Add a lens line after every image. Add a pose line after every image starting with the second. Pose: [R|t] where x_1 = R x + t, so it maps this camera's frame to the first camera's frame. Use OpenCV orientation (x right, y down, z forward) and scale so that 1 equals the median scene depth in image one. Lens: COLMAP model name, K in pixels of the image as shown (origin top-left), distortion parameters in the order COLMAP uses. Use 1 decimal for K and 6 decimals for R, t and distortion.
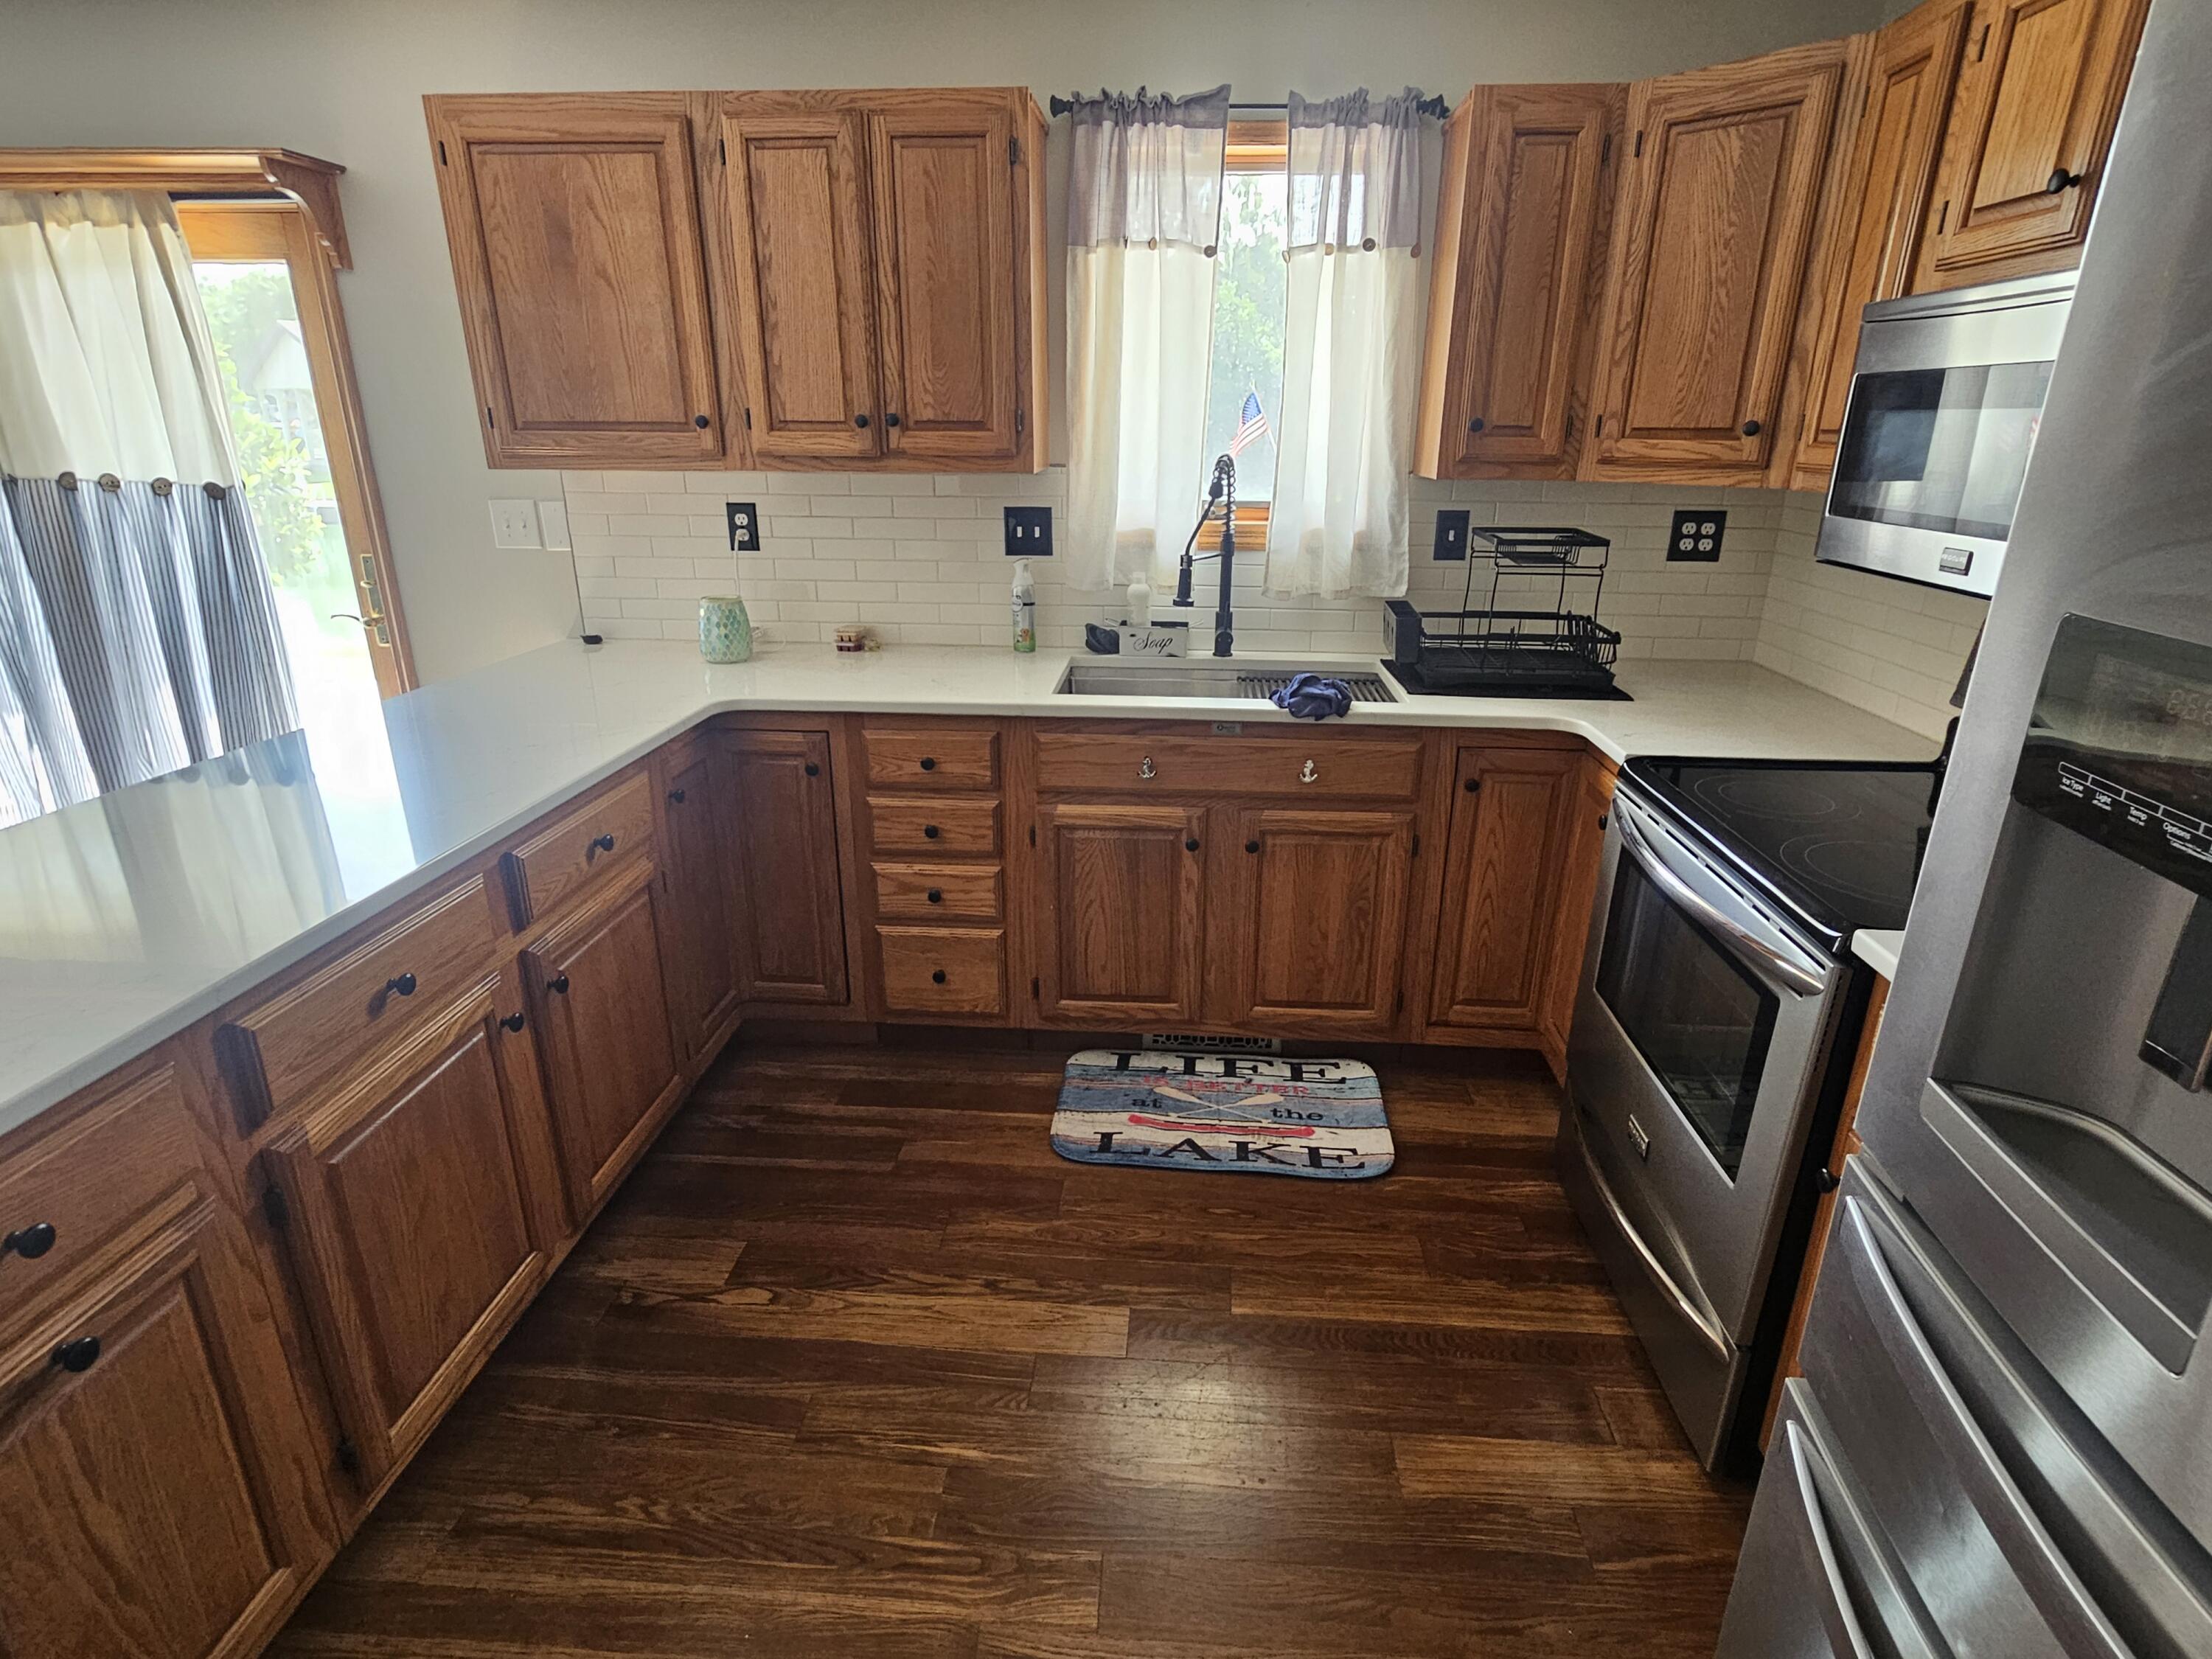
lens RADIAL K [[1121.8, 0, 1114.5], [0, 1121.8, 815.8], [0, 0, 1]] dist [-0.001796, 0.001697]
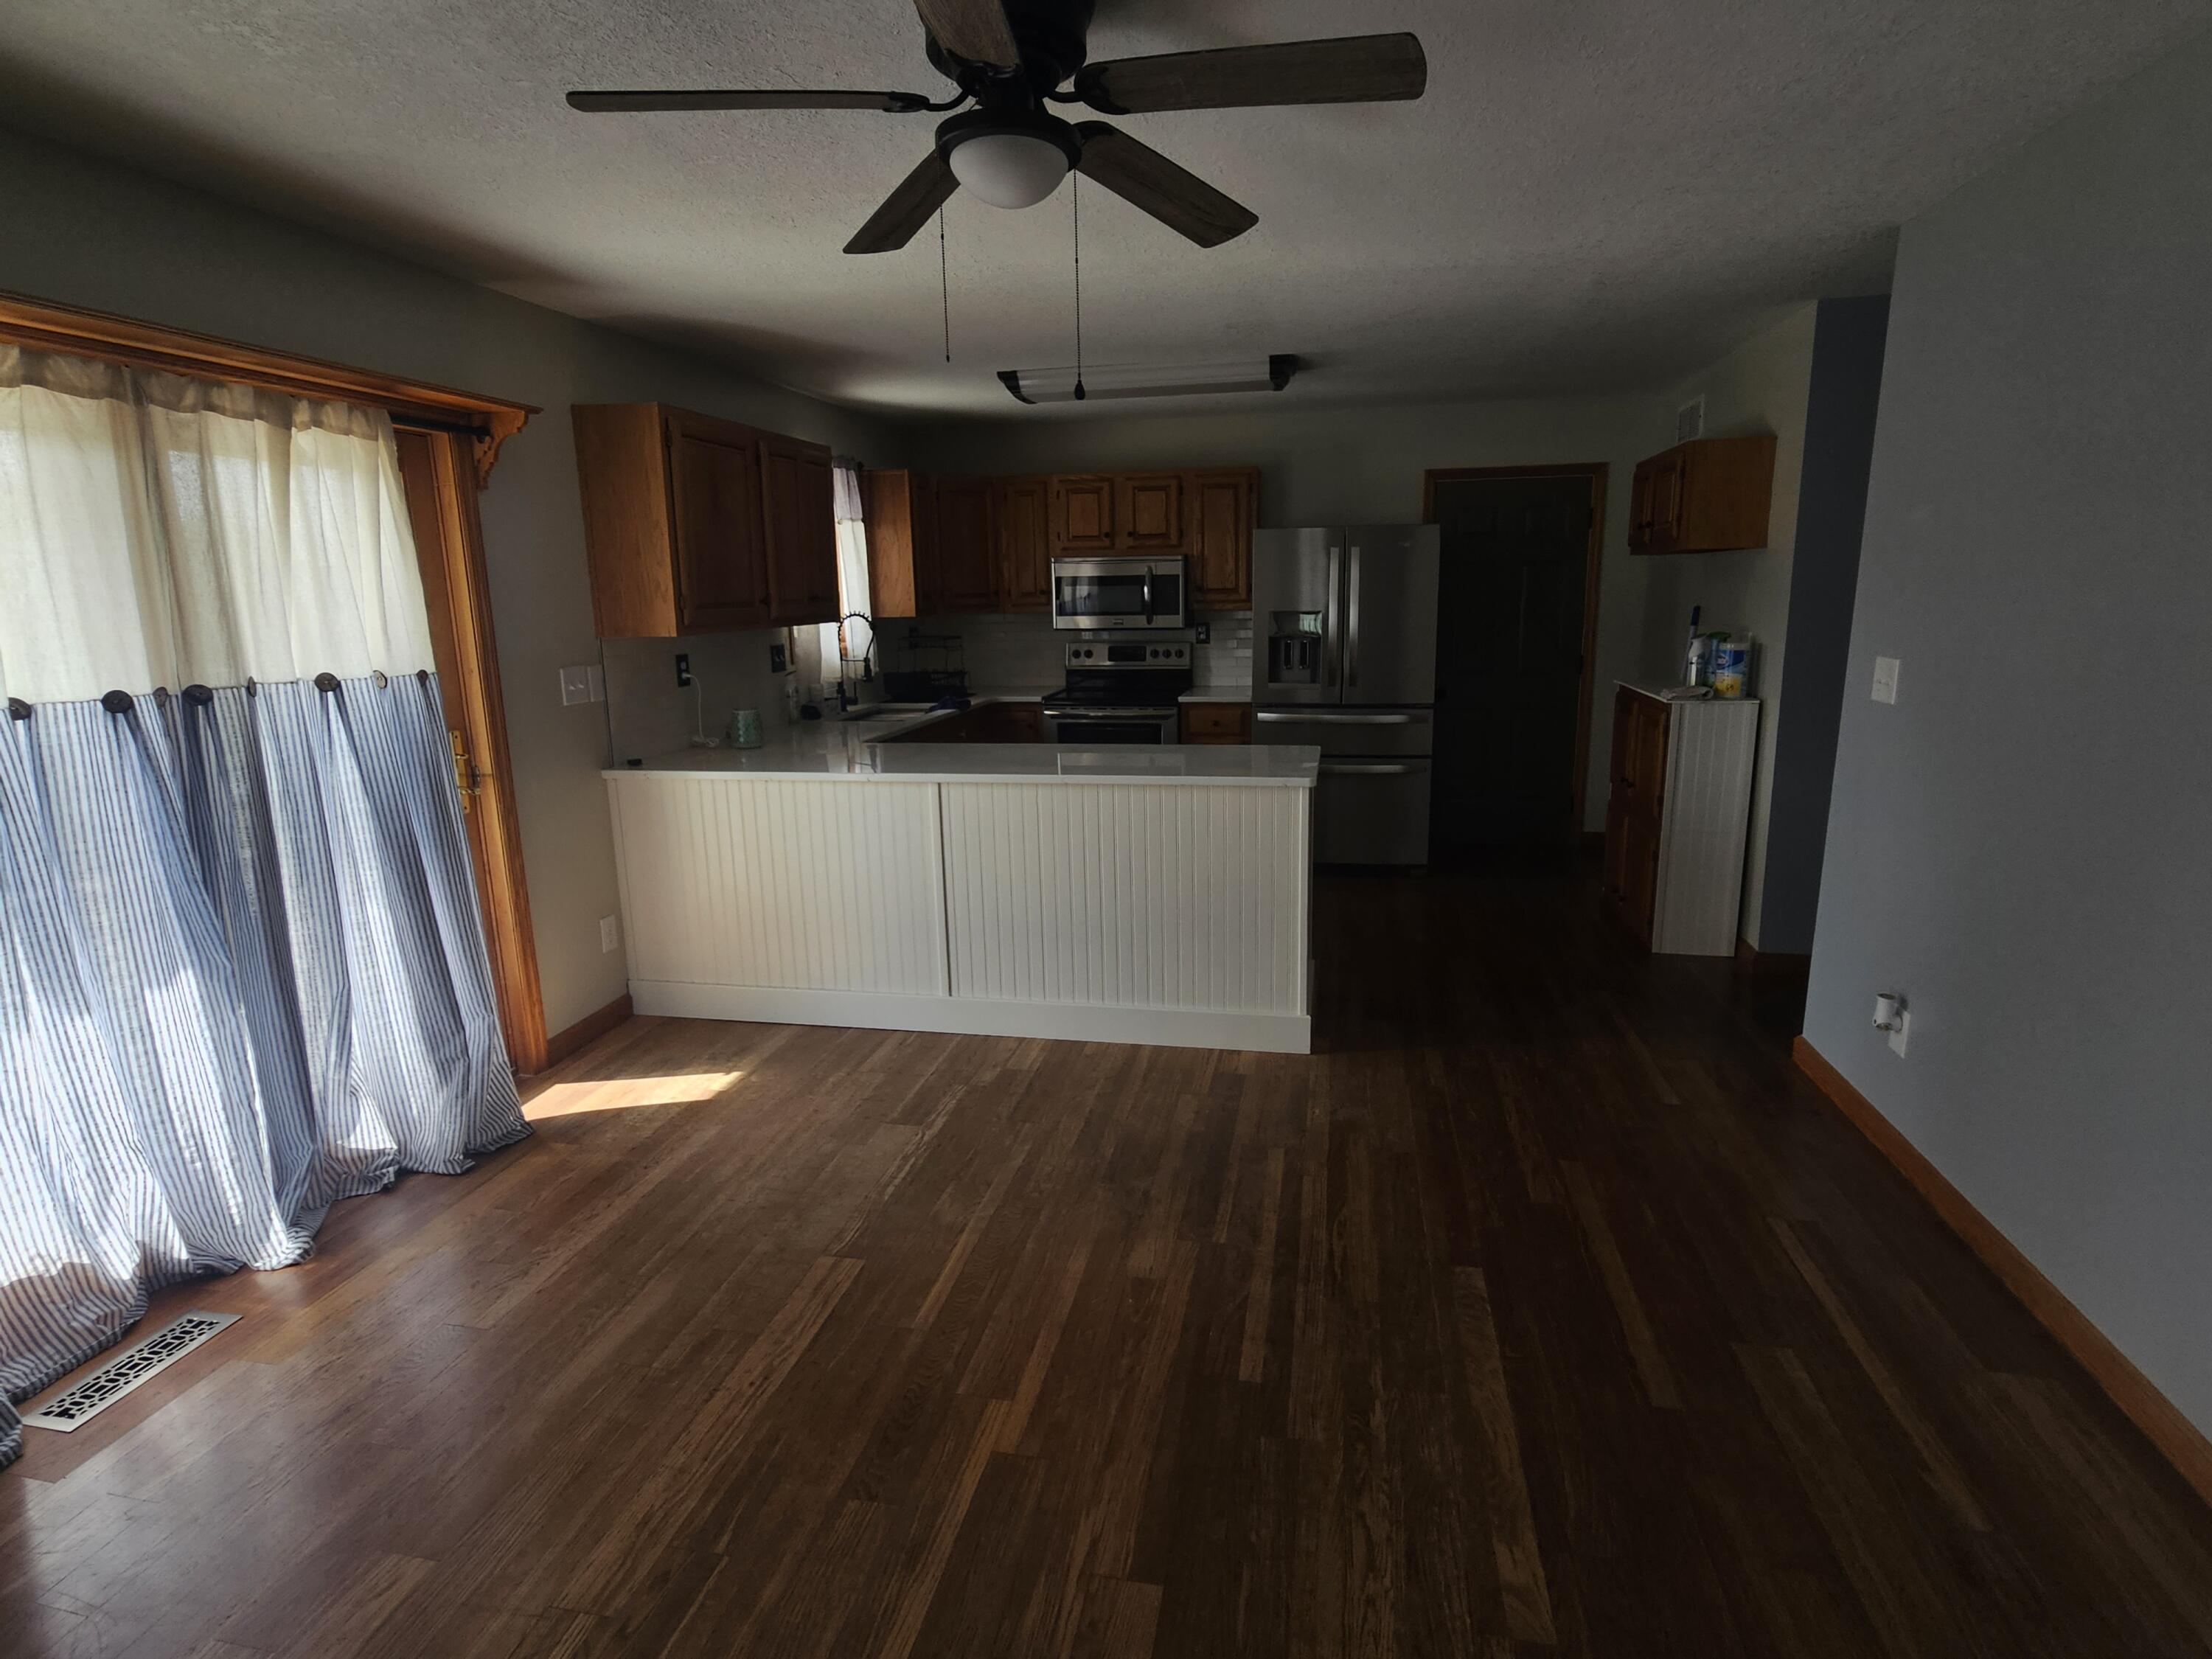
lens RADIAL K [[1154.8, 0, 1117.8], [0, 1154.8, 820.1], [0, 0, 1]] dist [-0.022829, 0.001084]
pose [[0.115241, -0.203135, 0.972346, -2.099171], [0.351590, 0.923841, 0.151331, -0.118463], [-0.929034, 0.324428, 0.177885, 0.297988]]
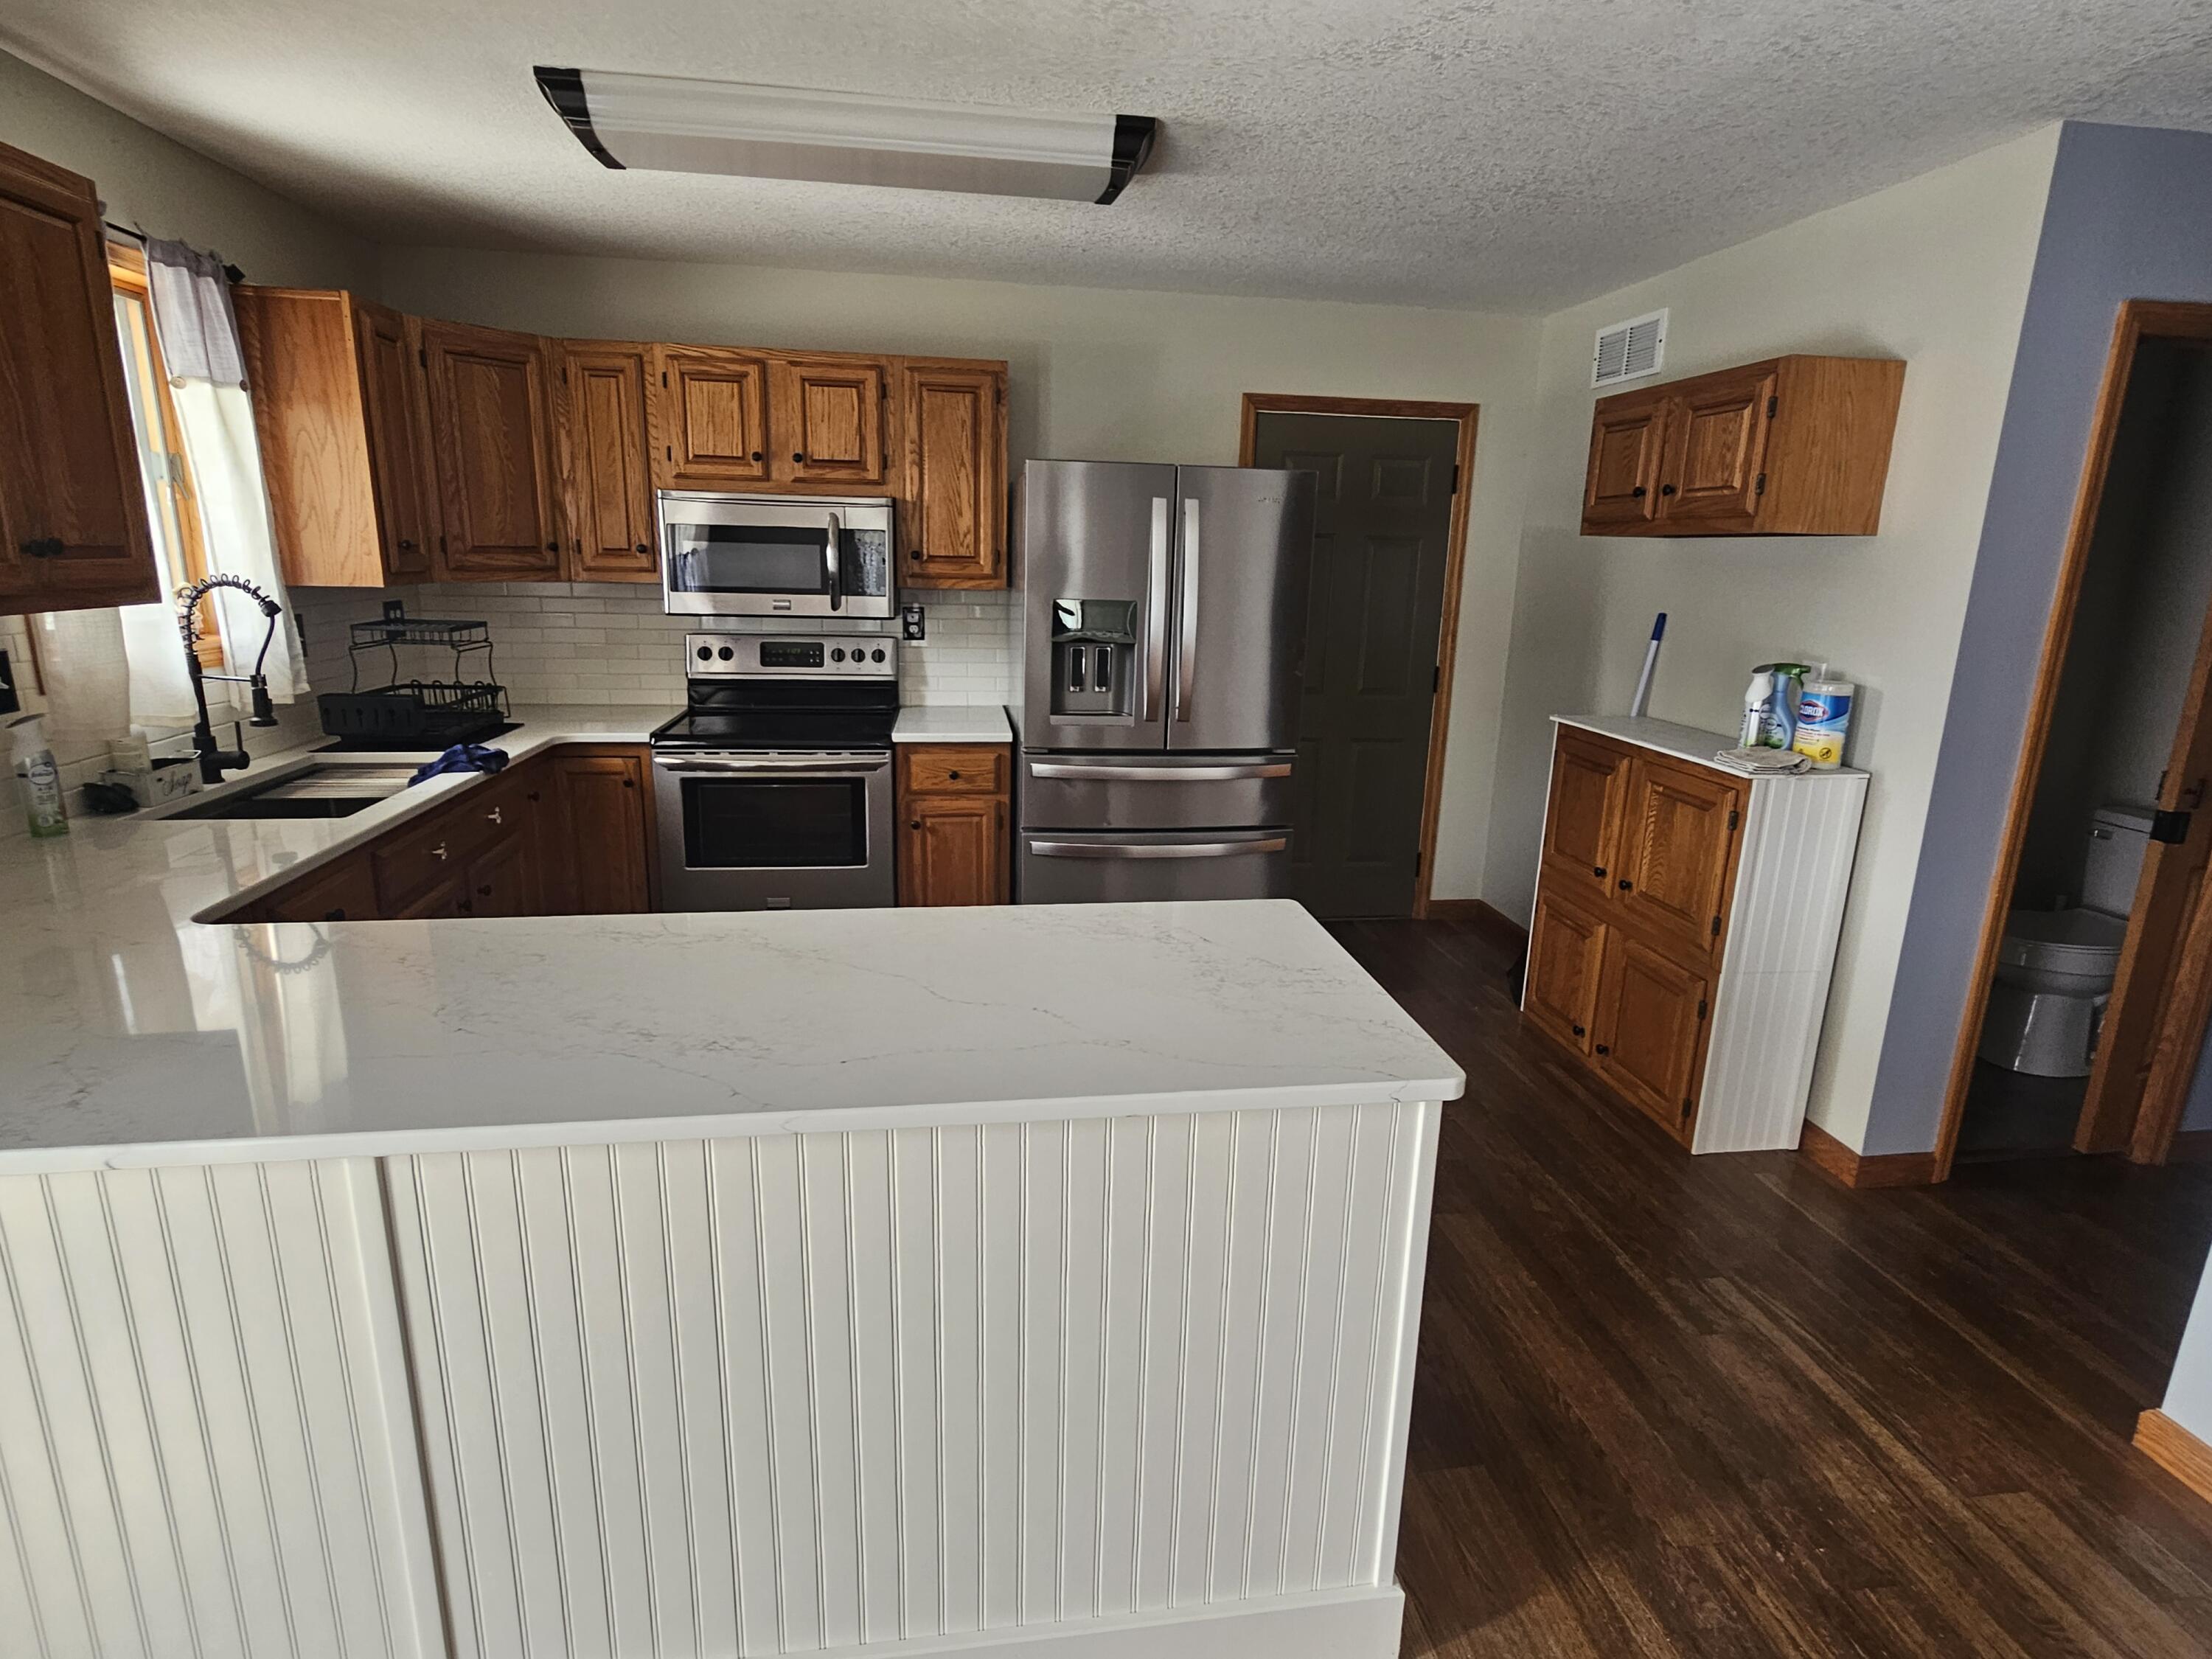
lens RADIAL K [[1121.8, 0, 1114.5], [0, 1121.8, 815.8], [0, 0, 1]] dist [-0.001796, 0.001697]
pose [[-0.229507, -0.238480, 0.943638, -1.111061], [0.299480, 0.905179, 0.301599, -0.199525], [-0.926088, 0.351820, -0.136325, 0.499134]]
